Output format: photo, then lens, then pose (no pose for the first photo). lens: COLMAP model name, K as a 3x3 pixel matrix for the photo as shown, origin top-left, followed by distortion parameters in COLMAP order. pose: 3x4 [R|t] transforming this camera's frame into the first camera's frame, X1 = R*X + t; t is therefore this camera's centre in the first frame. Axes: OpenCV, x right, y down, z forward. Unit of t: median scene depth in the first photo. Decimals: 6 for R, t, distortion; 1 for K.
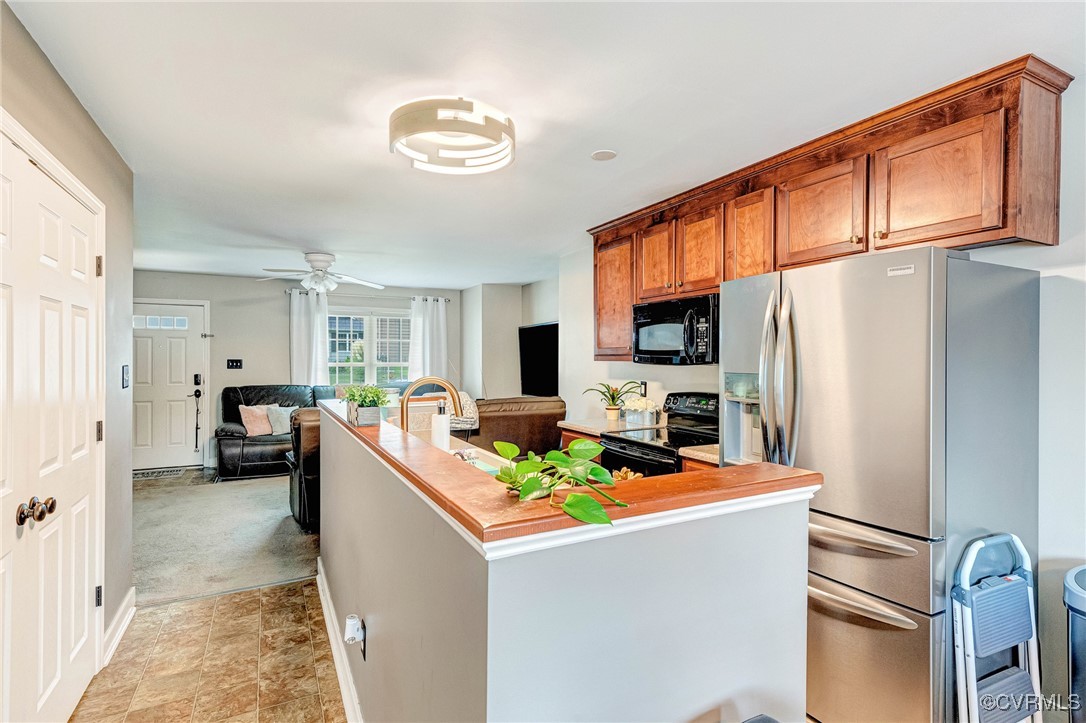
lens RADIAL K [[523.7, 0, 543.0], [0, 523.7, 361.5], [0, 0, 1]] dist [0.000151, 0.000025]
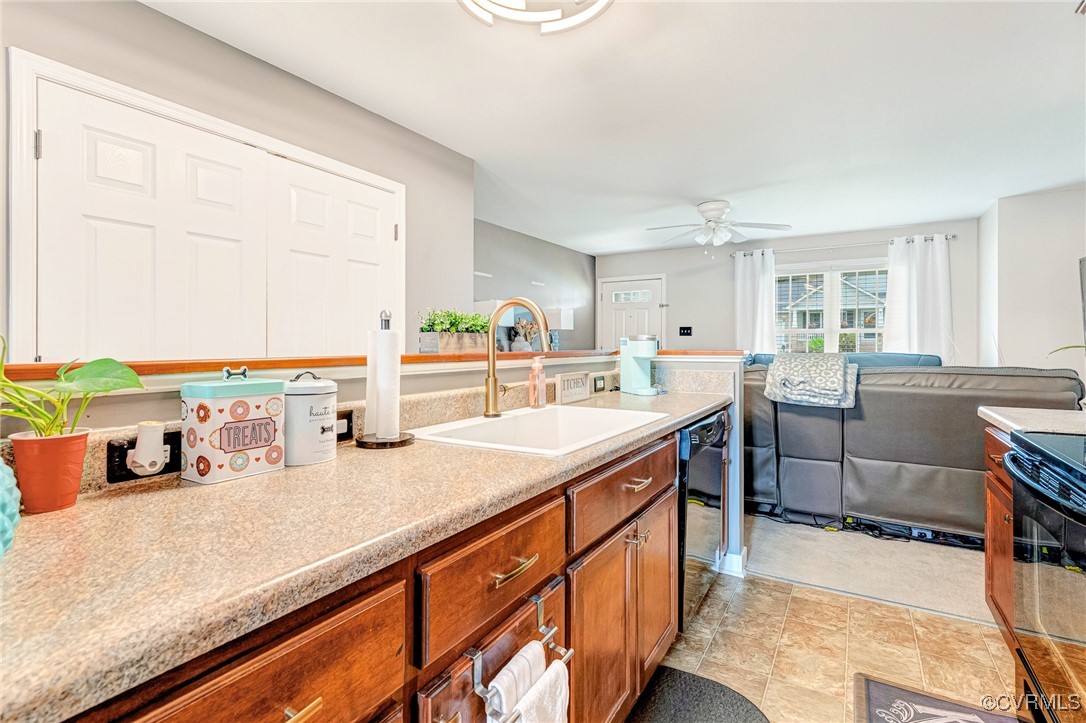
lens RADIAL K [[516.2, 0, 543.7], [0, 516.2, 343.6], [0, 0, 1]] dist [0.000112, 0.000039]
pose [[0.515679, -0.002710, -0.856778, 0.143019], [-0.000971, 0.999993, -0.003748, 0.031988], [0.856781, 0.002765, 0.515672, 0.213698]]
